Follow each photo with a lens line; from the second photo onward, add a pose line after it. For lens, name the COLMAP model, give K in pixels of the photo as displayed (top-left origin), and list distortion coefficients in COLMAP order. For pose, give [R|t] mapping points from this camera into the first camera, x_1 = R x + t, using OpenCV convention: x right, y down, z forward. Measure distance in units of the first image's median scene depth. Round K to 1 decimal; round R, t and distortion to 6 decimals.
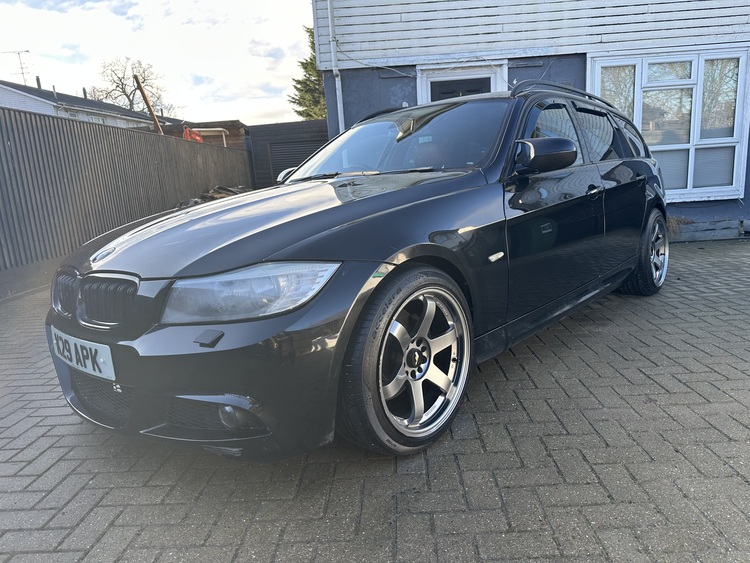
lens RADIAL K [[526.3, 0, 373.2], [0, 526.3, 284.4], [0, 0, 1]] dist [-0.002423, -0.011312]
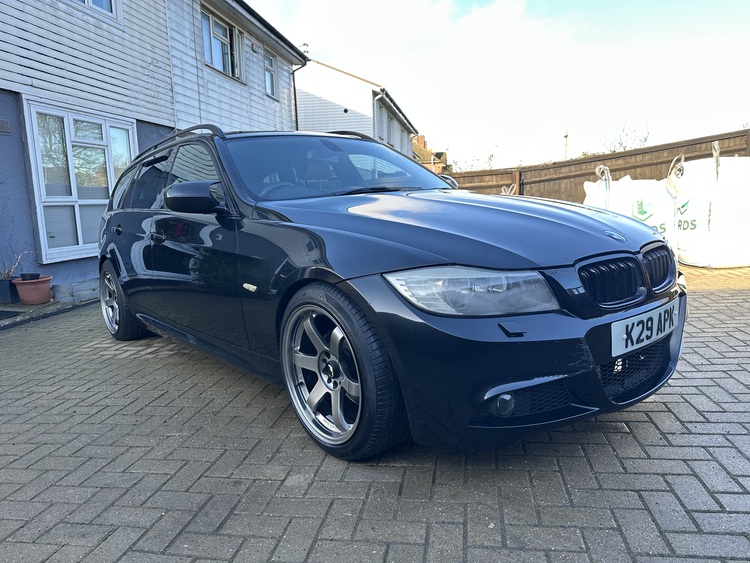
lens RADIAL K [[526.3, 0, 372.5], [0, 526.3, 278.8], [0, 0, 1]] dist [-0.002423, -0.011312]
pose [[0.157933, -0.083896, 0.983879, -0.414043], [0.224166, 0.973416, 0.047020, -0.035038], [-0.961669, 0.213126, 0.172541, 0.328182]]
